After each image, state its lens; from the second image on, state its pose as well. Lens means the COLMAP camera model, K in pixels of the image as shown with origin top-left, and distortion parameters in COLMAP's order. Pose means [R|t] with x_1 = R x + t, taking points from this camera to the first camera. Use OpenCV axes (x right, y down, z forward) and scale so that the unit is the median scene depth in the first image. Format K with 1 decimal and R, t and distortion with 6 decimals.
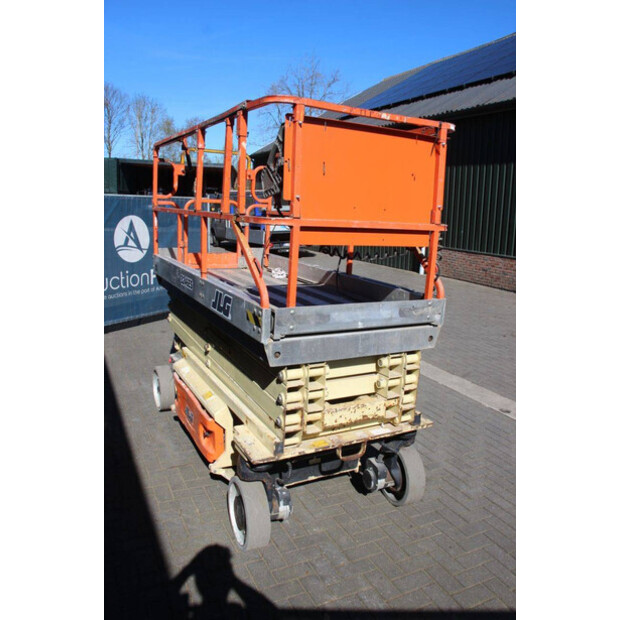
lens RADIAL K [[505.6, 0, 310.0], [0, 505.6, 310.0], [0, 0, 1]] dist [-0.161293, 0.124955]
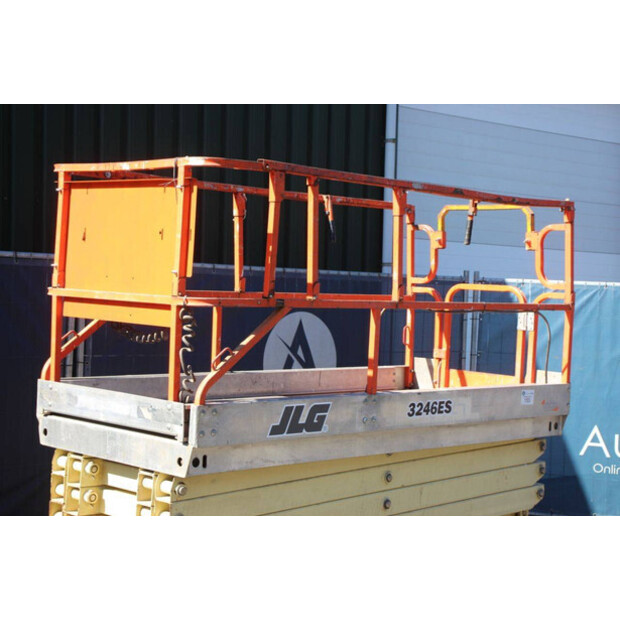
lens RADIAL K [[1188.5, 0, 310.0], [0, 1188.5, 310.0], [0, 0, 1]] dist [0.265973, 0.171377]
pose [[0.264044, -0.009656, -0.964462, 1.961257], [-0.219417, 0.973130, -0.069814, -0.073196], [0.939221, 0.230053, 0.254831, 0.738167]]
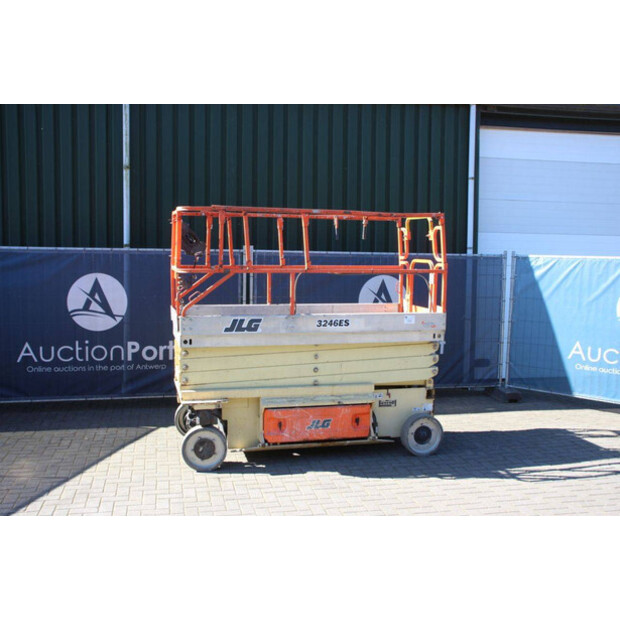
lens RADIAL K [[684.6, 0, 310.0], [0, 684.6, 310.0], [0, 0, 1]] dist [-0.045982, 0.008719]
pose [[-0.244643, 0.038765, -0.968838, 2.312390], [-0.217707, 0.971492, 0.093845, -0.342761], [0.944856, 0.233881, -0.229230, 1.944080]]
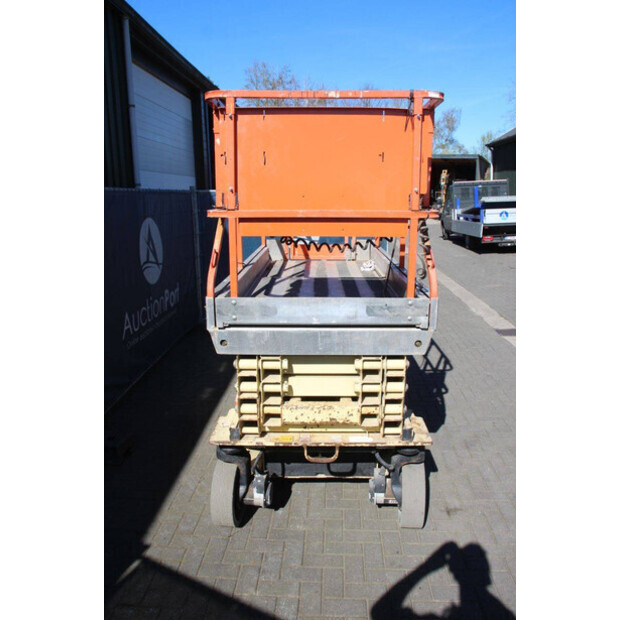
lens RADIAL K [[505.6, 0, 310.0], [0, 505.6, 310.0], [0, 0, 1]] dist [-0.161293, 0.124955]
pose [[0.875235, 0.062473, -0.479646, 0.512942], [-0.055721, 0.998045, 0.028316, -0.015574], [0.480477, 0.001943, 0.877005, 0.159939]]
